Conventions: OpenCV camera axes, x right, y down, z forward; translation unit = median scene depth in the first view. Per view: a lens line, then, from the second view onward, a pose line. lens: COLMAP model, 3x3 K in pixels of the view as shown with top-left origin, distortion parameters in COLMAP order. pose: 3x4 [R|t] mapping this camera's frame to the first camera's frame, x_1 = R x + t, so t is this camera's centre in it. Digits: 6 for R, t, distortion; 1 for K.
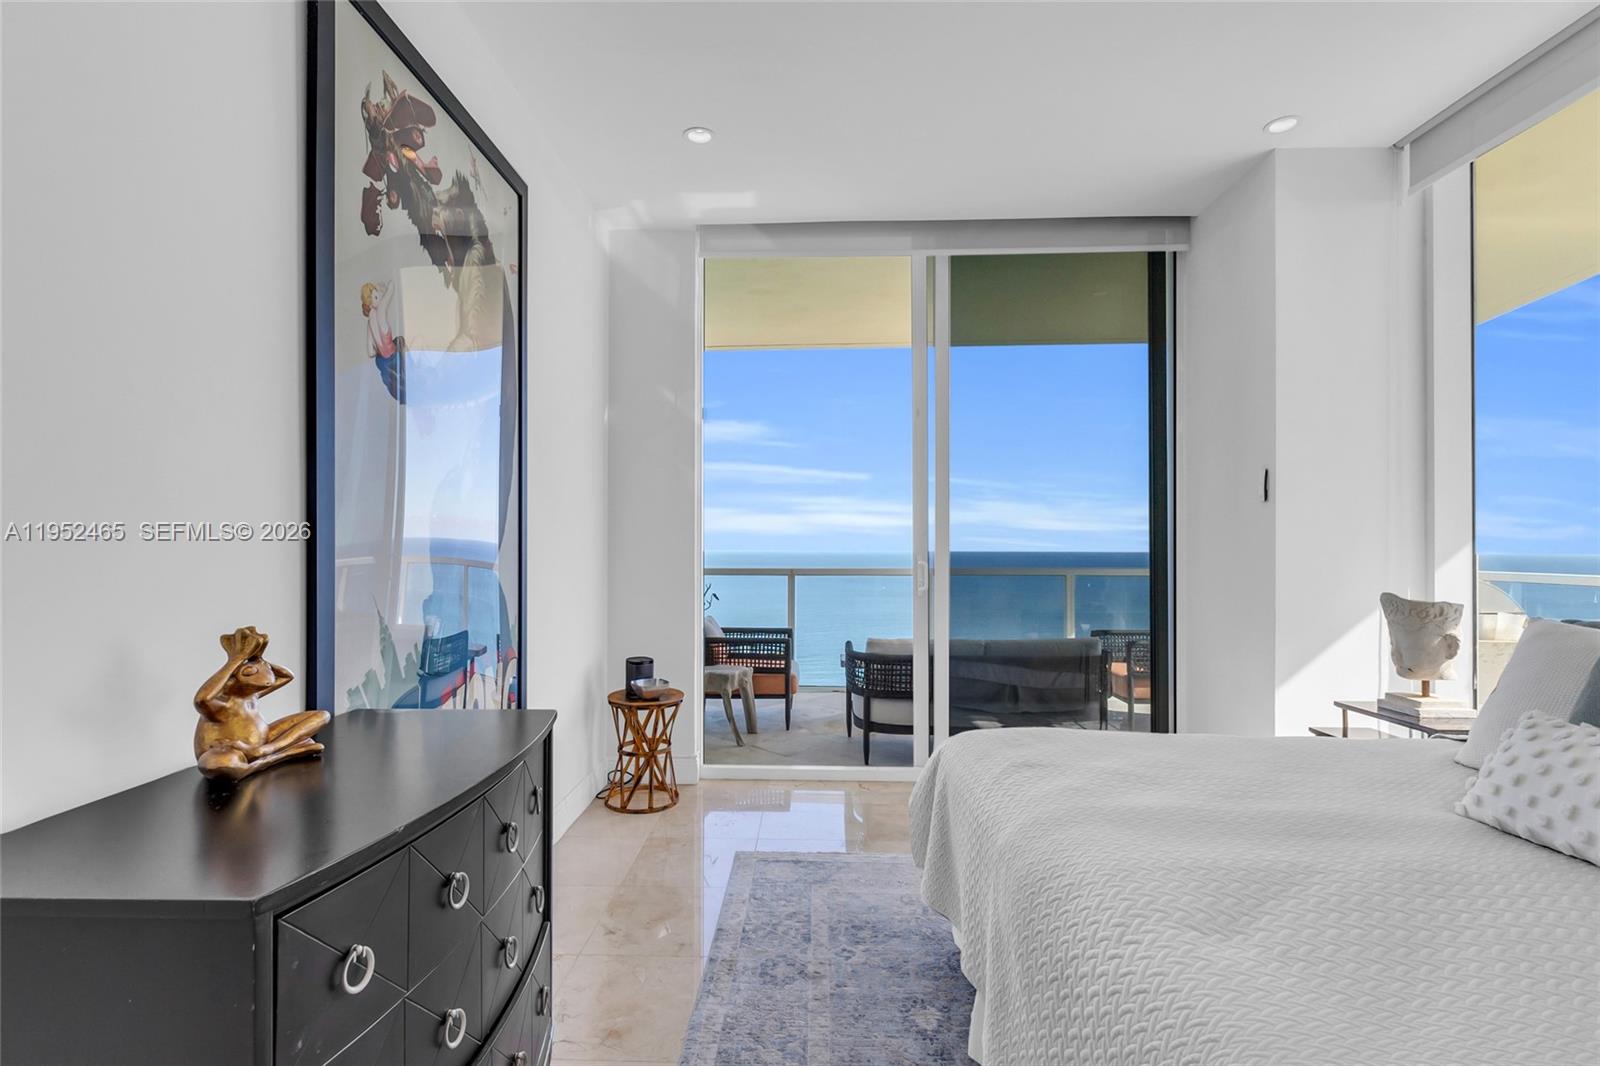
lens RADIAL K [[767.6, 0, 792.6], [0, 767.6, 539.1], [0, 0, 1]] dist [0.001269, 0.000114]
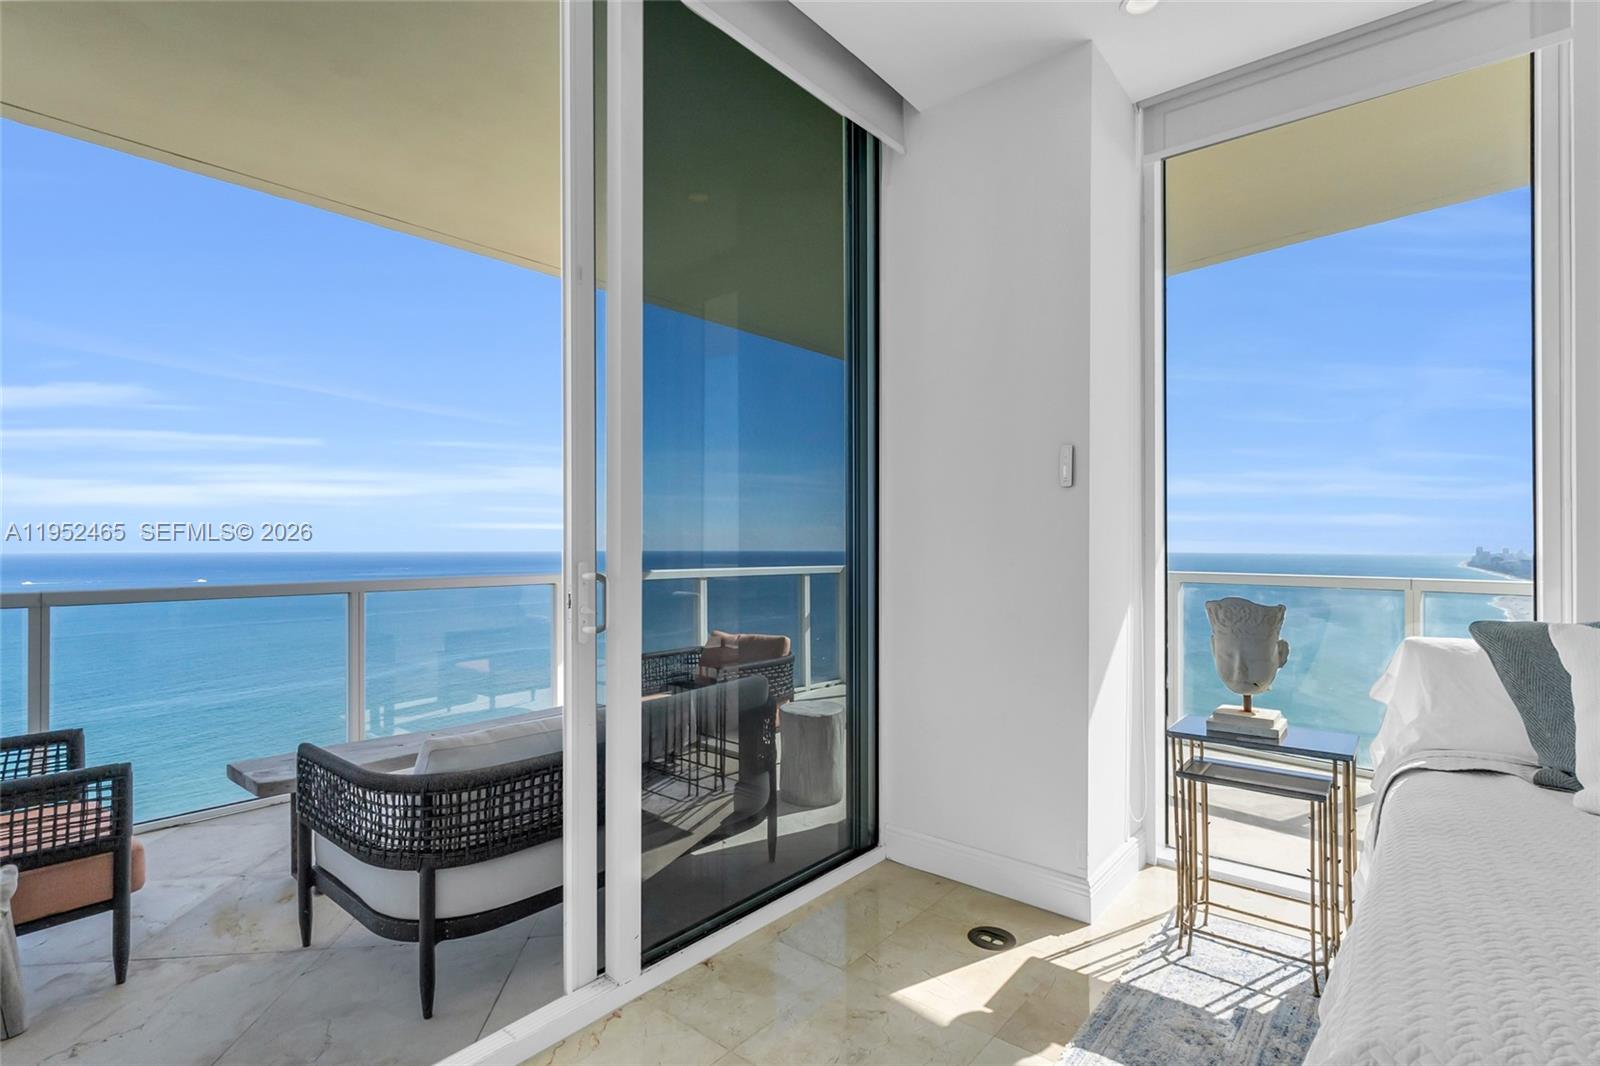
lens RADIAL K [[792.1, 0, 806.6], [0, 792.1, 534.0], [0, 0, 1]] dist [0.005119, 0.000600]
pose [[0.615044, 0.000255, 0.788493, -0.159398], [-0.006596, 0.999967, 0.004822, -0.002310], [-0.788465, -0.008166, 0.615025, 0.580516]]
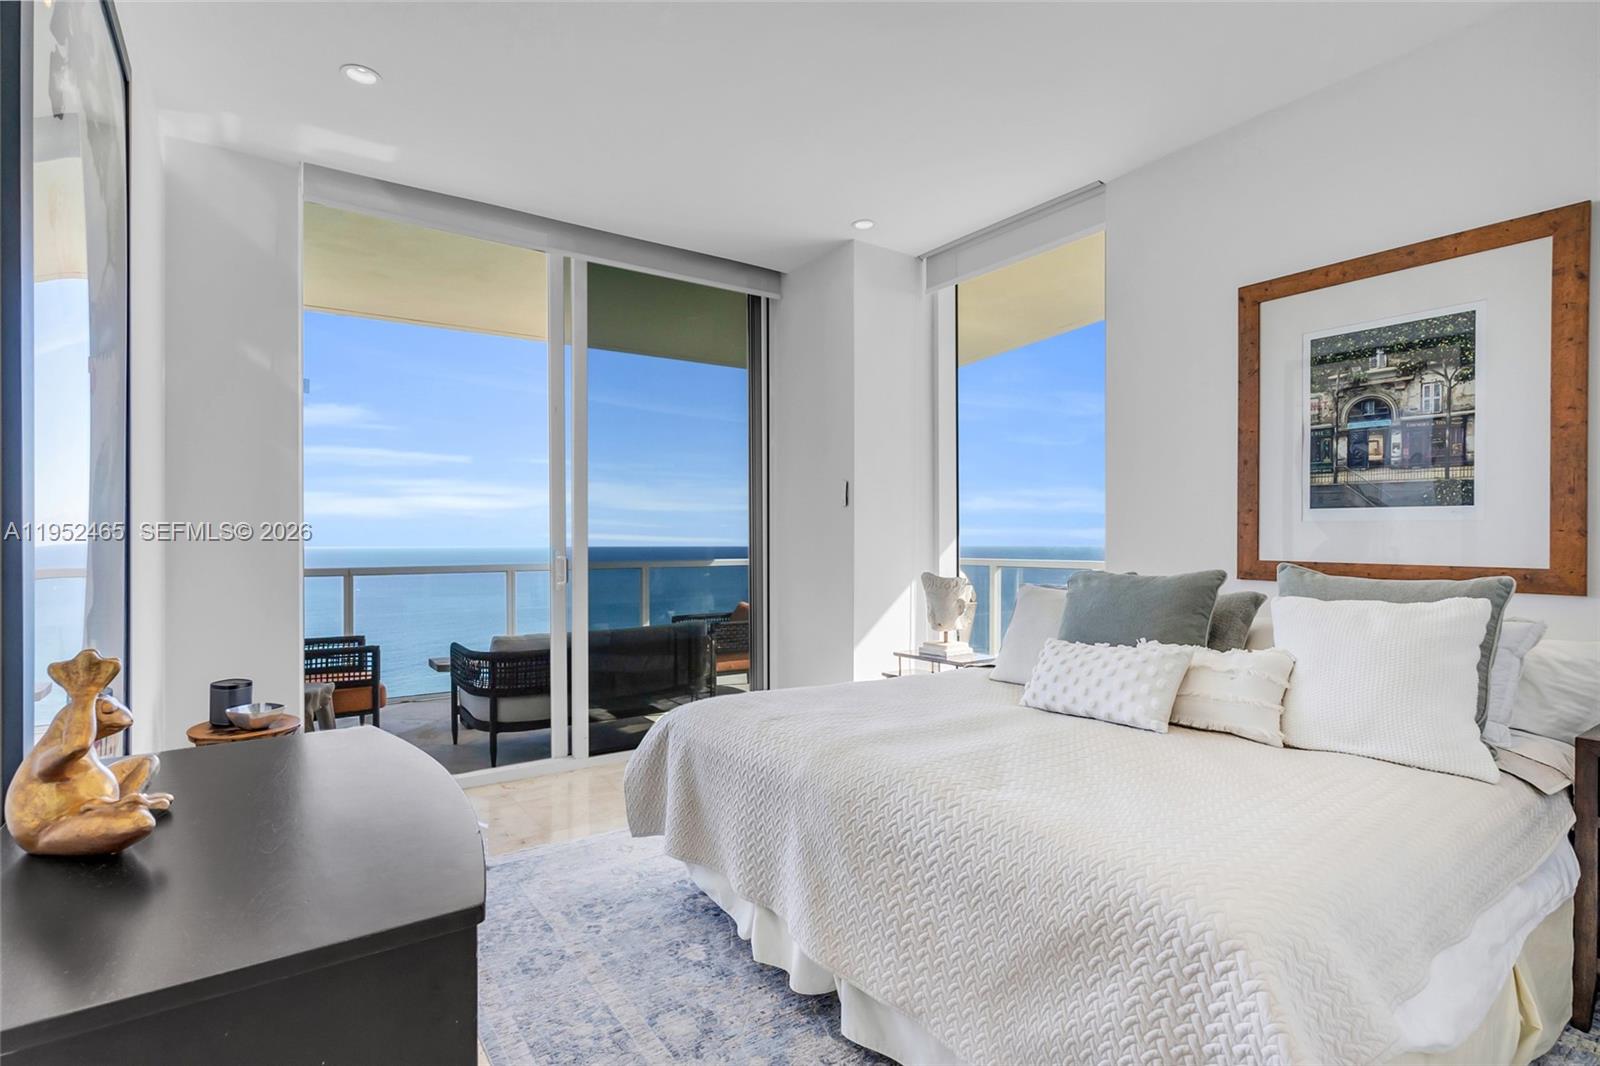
lens RADIAL K [[767.6, 0, 792.6], [0, 767.6, 539.1], [0, 0, 1]] dist [0.001269, 0.000114]
pose [[0.804508, -0.002244, 0.593937, -0.194635], [-0.001507, 0.999982, 0.005819, -0.000240], [-0.593939, -0.005577, 0.804490, -0.002662]]
